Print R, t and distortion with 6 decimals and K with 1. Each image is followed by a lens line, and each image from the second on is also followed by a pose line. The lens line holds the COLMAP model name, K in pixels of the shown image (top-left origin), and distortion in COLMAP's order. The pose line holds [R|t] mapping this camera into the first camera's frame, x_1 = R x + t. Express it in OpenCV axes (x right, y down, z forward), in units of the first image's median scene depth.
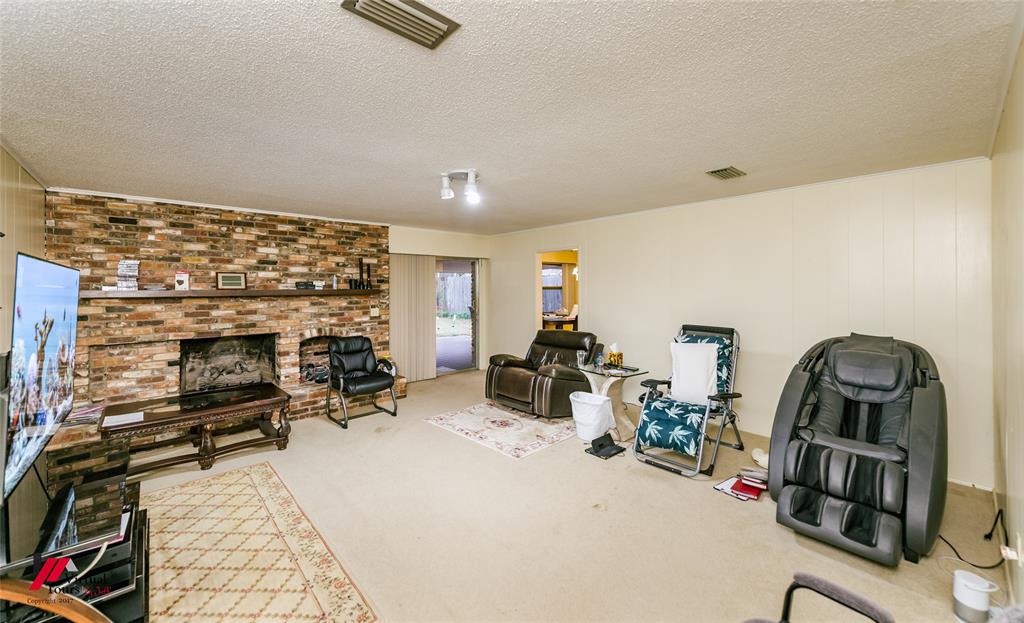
lens RADIAL K [[403.6, 0, 511.7], [0, 403.6, 288.4], [0, 0, 1]] dist [0.001026, 0.000202]
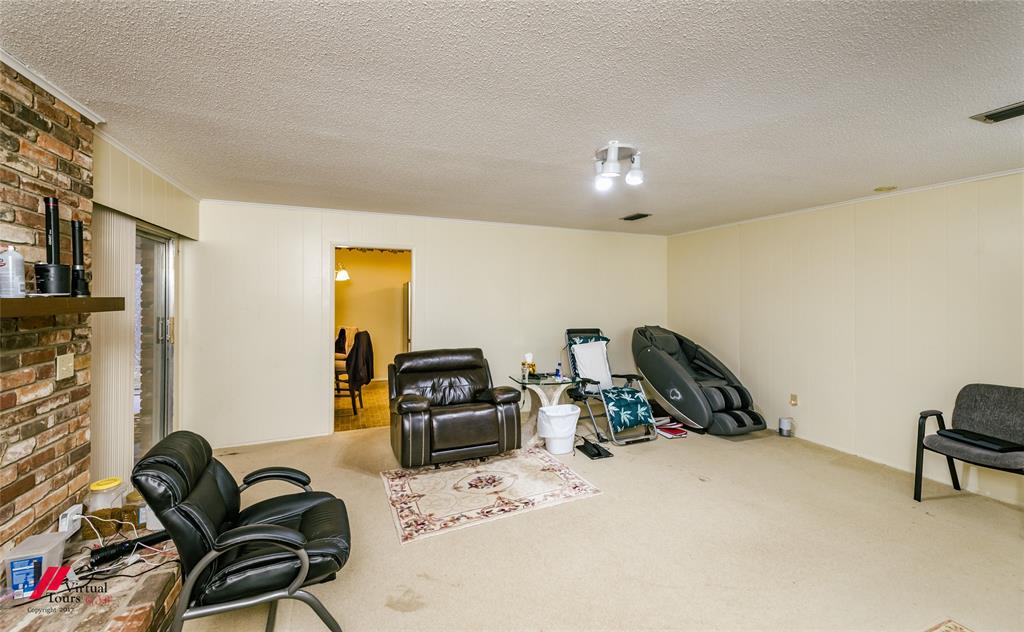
lens RADIAL K [[403.4, 0, 518.6], [0, 403.4, 297.8], [0, 0, 1]] dist [0.001066, -0.000210]
pose [[0.330805, 0.002733, 0.943695, -0.720508], [-0.006425, 0.999979, -0.000644, -0.000081], [-0.943677, -0.005851, 0.330815, 0.725913]]
